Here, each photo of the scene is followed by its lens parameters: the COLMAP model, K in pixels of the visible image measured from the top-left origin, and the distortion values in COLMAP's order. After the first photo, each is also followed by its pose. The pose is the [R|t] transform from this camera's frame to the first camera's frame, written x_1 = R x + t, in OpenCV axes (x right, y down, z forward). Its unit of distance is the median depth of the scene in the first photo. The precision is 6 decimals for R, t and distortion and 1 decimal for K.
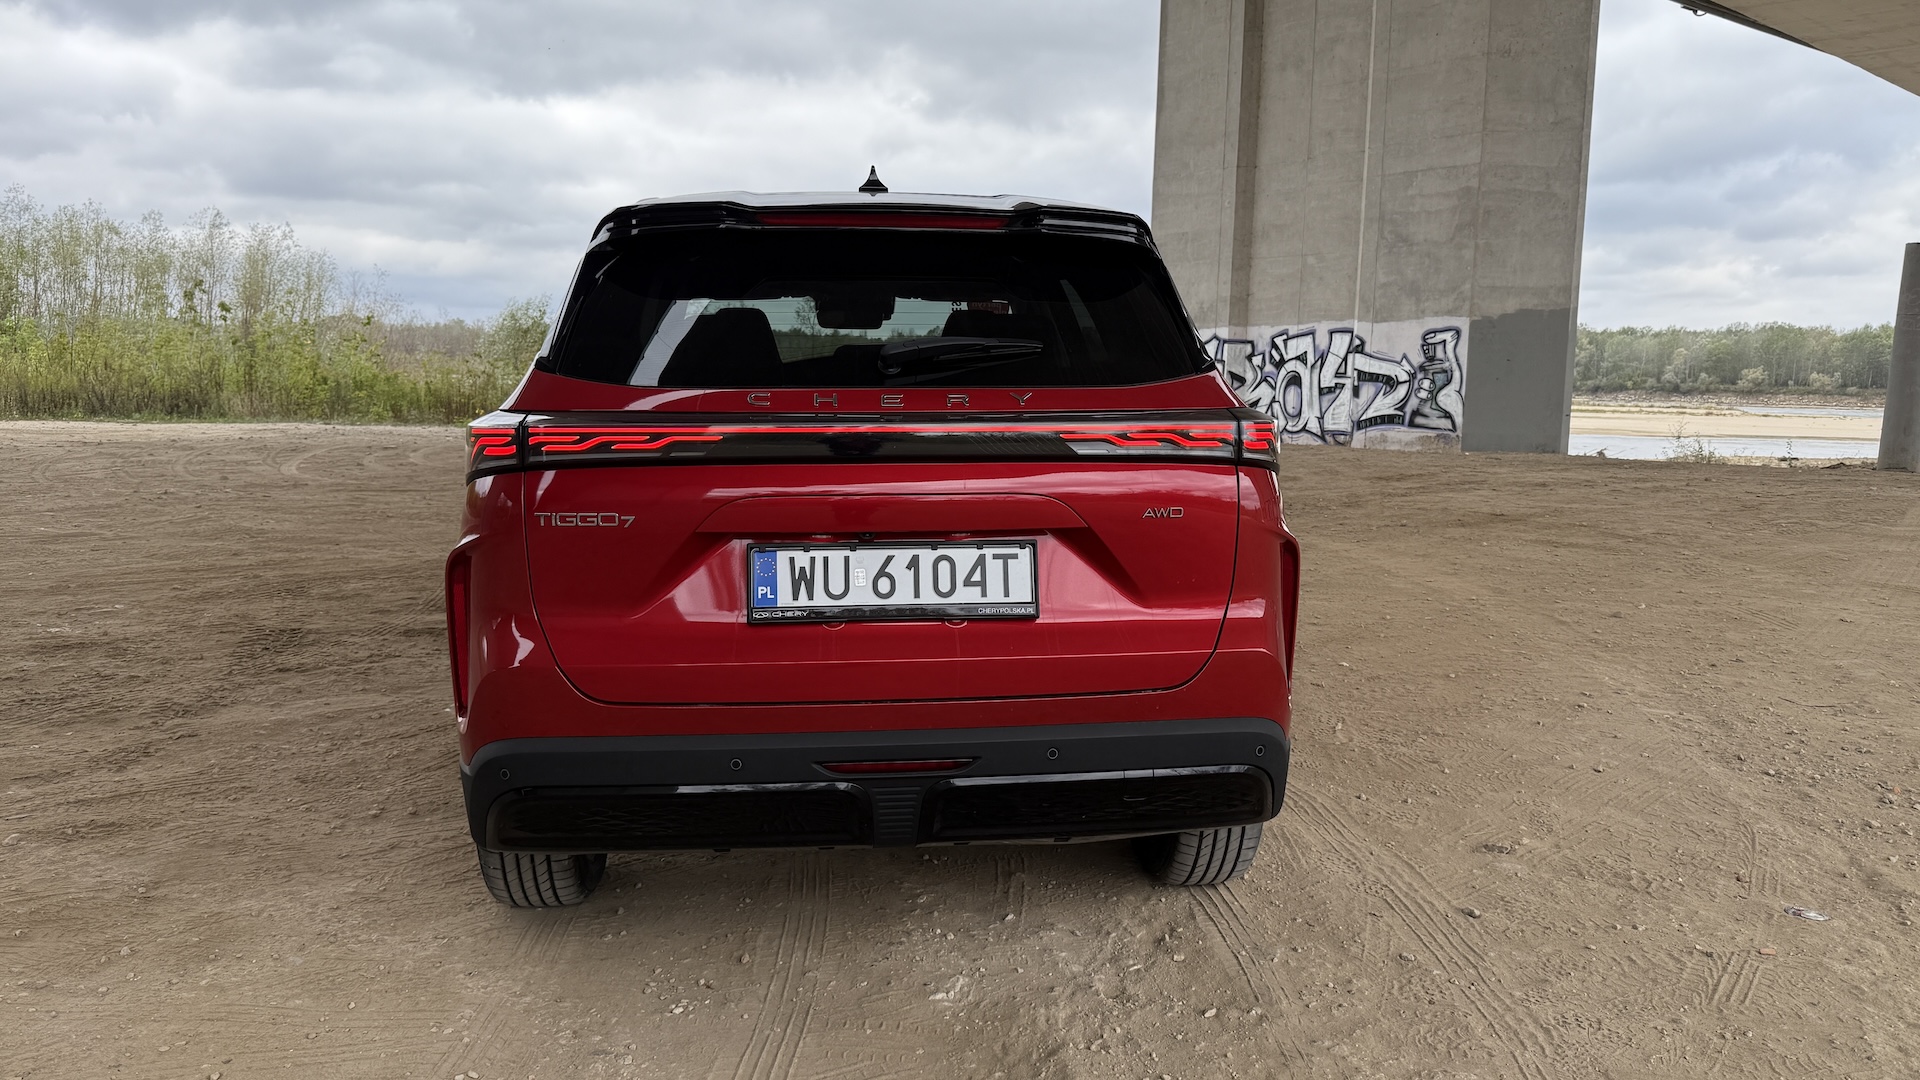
lens RADIAL K [[1420.8, 0, 953.4], [0, 1420.8, 562.8], [0, 0, 1]] dist [0.076671, -0.117402]
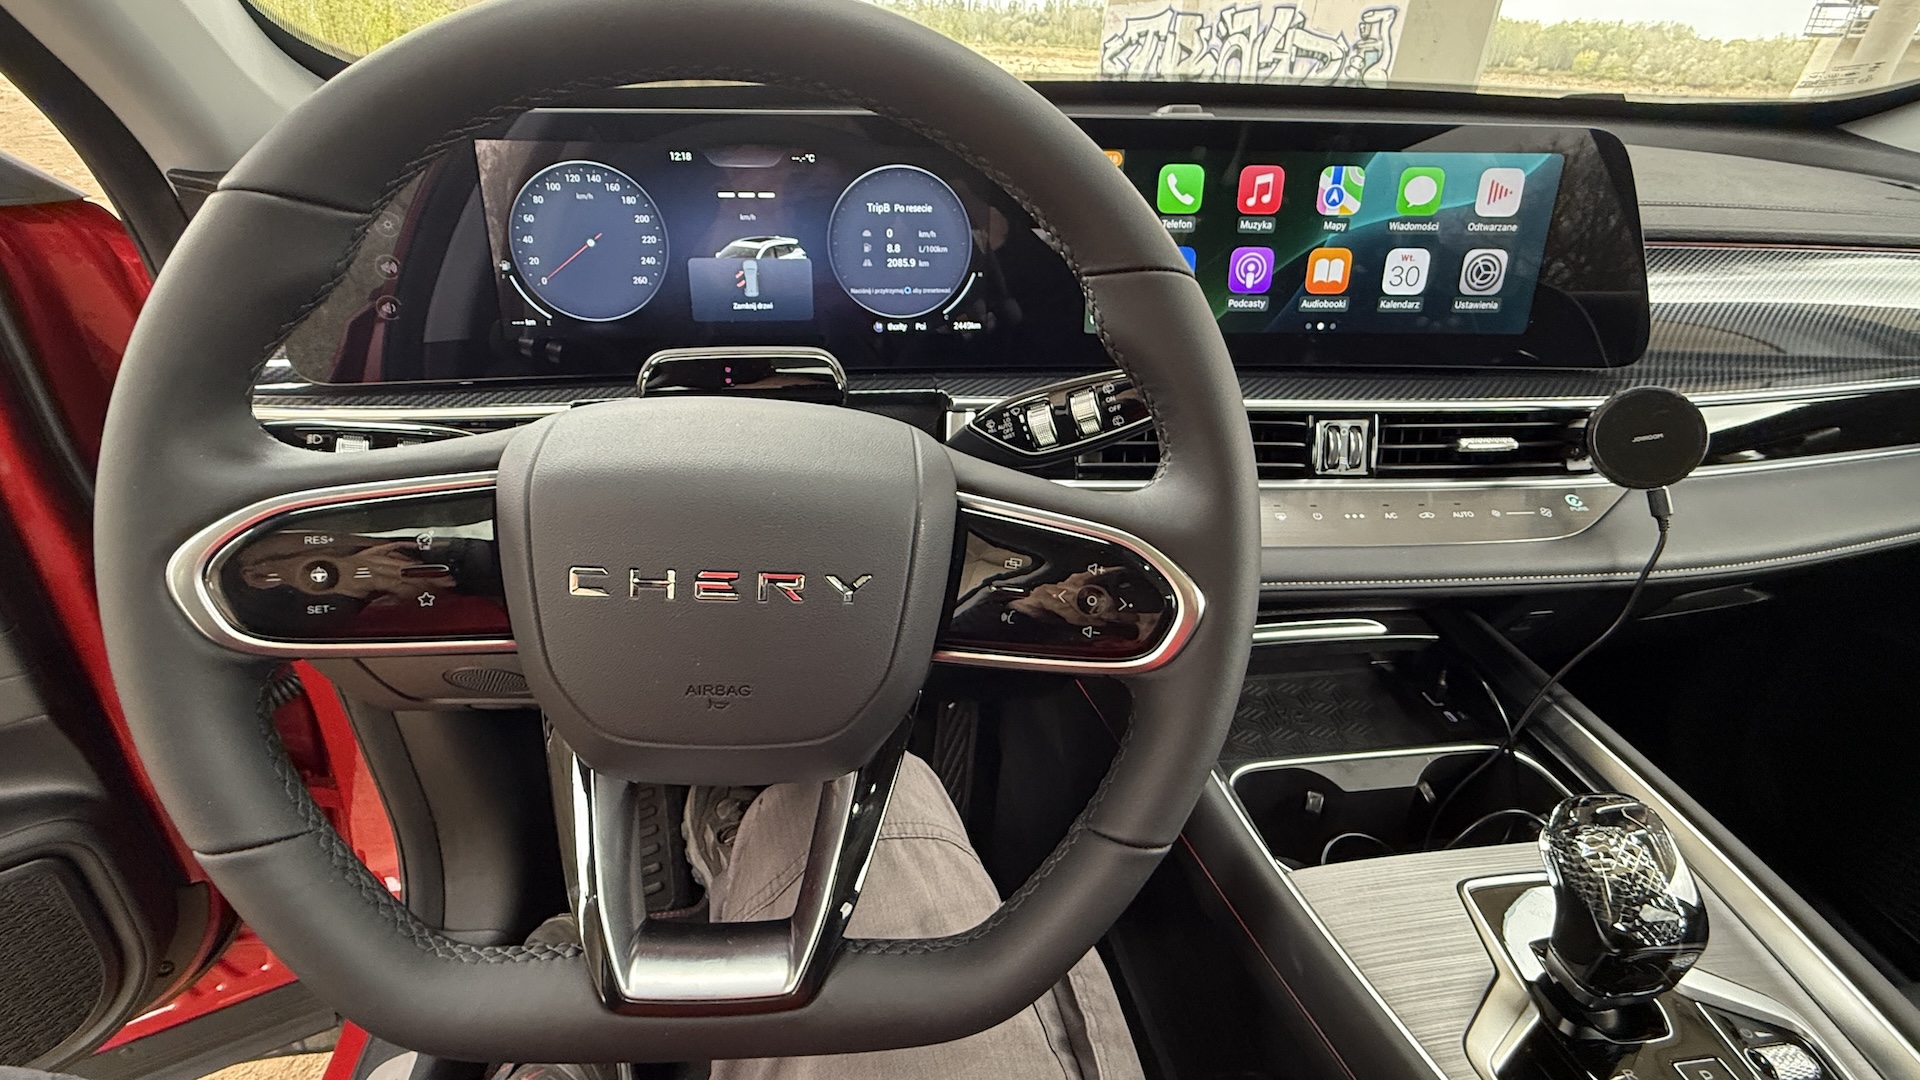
lens RADIAL K [[899.6, 0, 942.4], [0, 899.6, 539.1], [0, 0, 1]] dist [-0.003039, -0.001021]
pose [[0.999267, 0.008254, 0.037393, -0.095829], [-0.021406, 0.930085, 0.366721, -0.092020], [-0.031752, -0.367252, 0.929579, 0.708893]]
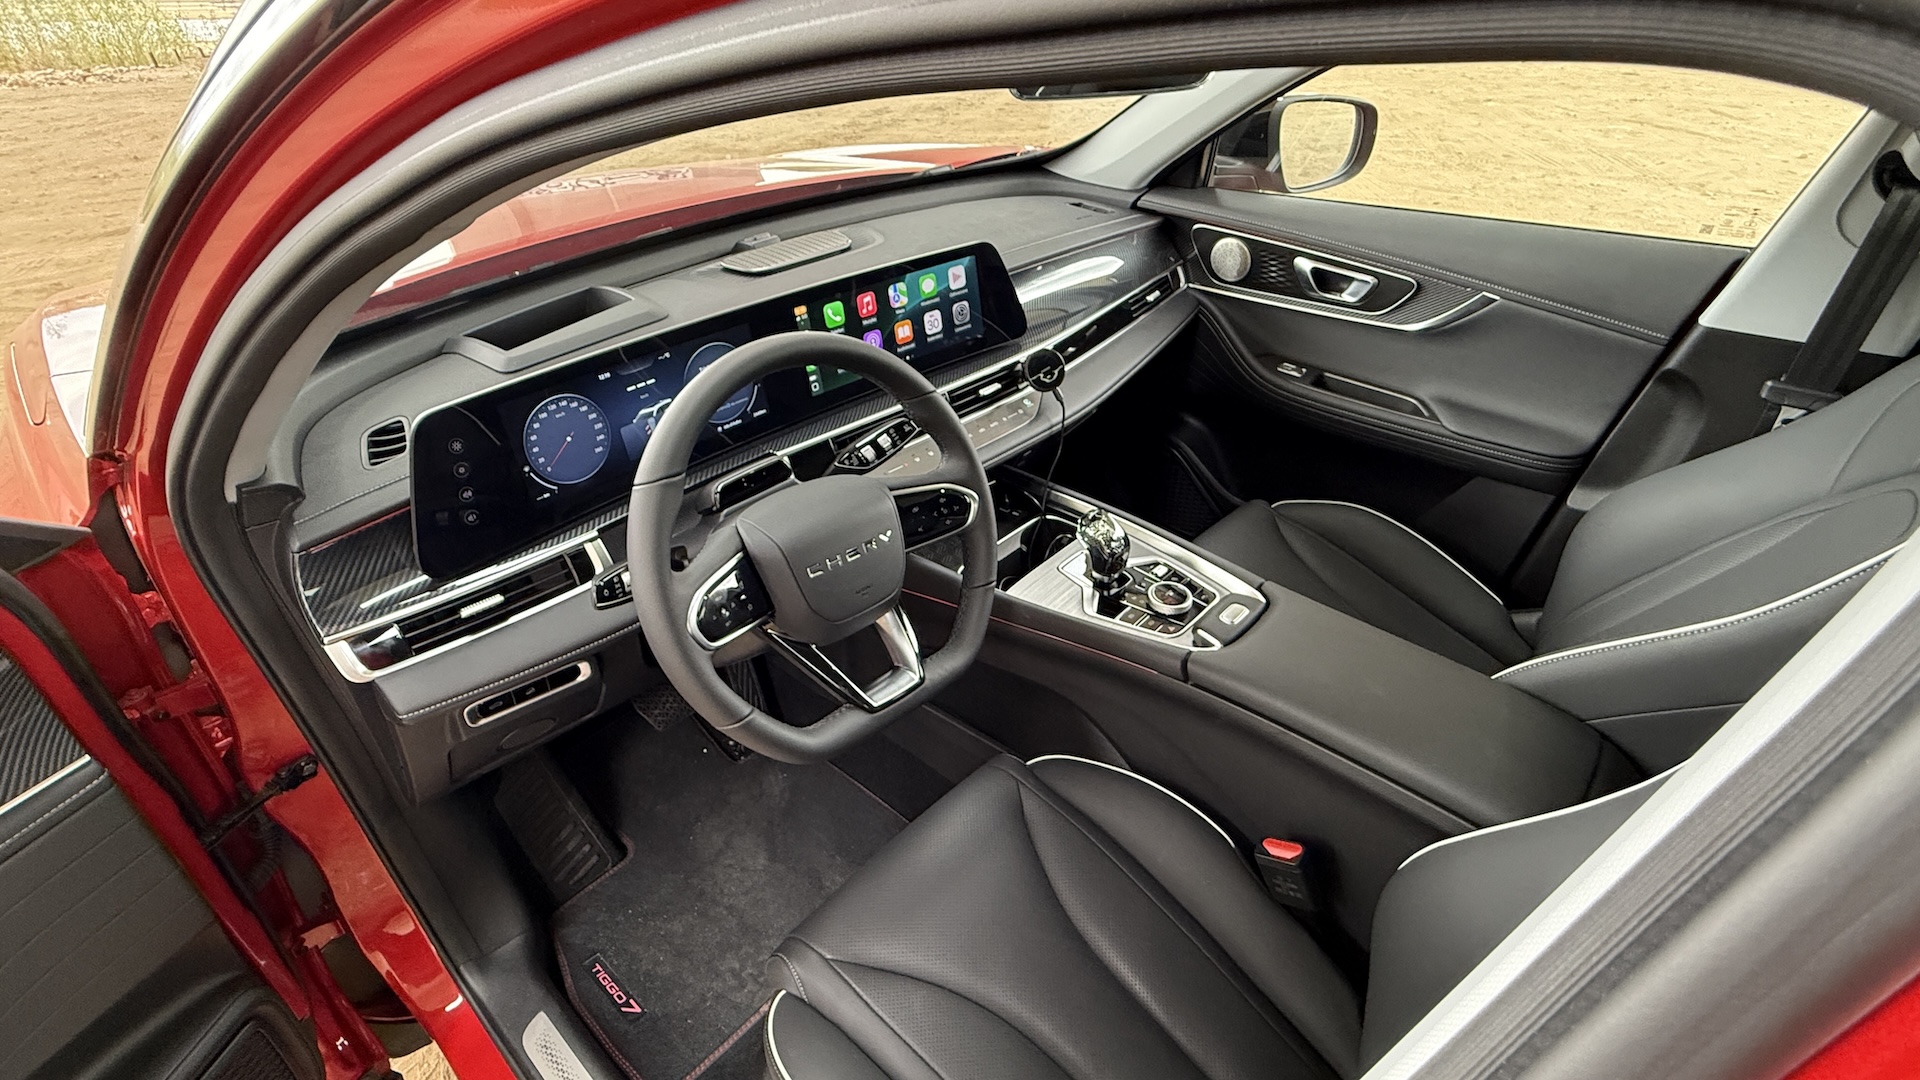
lens RADIAL K [[899.6, 0, 948.9], [0, 899.6, 534.4], [0, 0, 1]] dist [-0.003039, -0.001021]
pose [[0.746910, -0.371752, 0.551294, -0.159200], [0.104665, 0.884504, 0.454641, -0.128198], [-0.656636, -0.281875, 0.699554, 0.658612]]
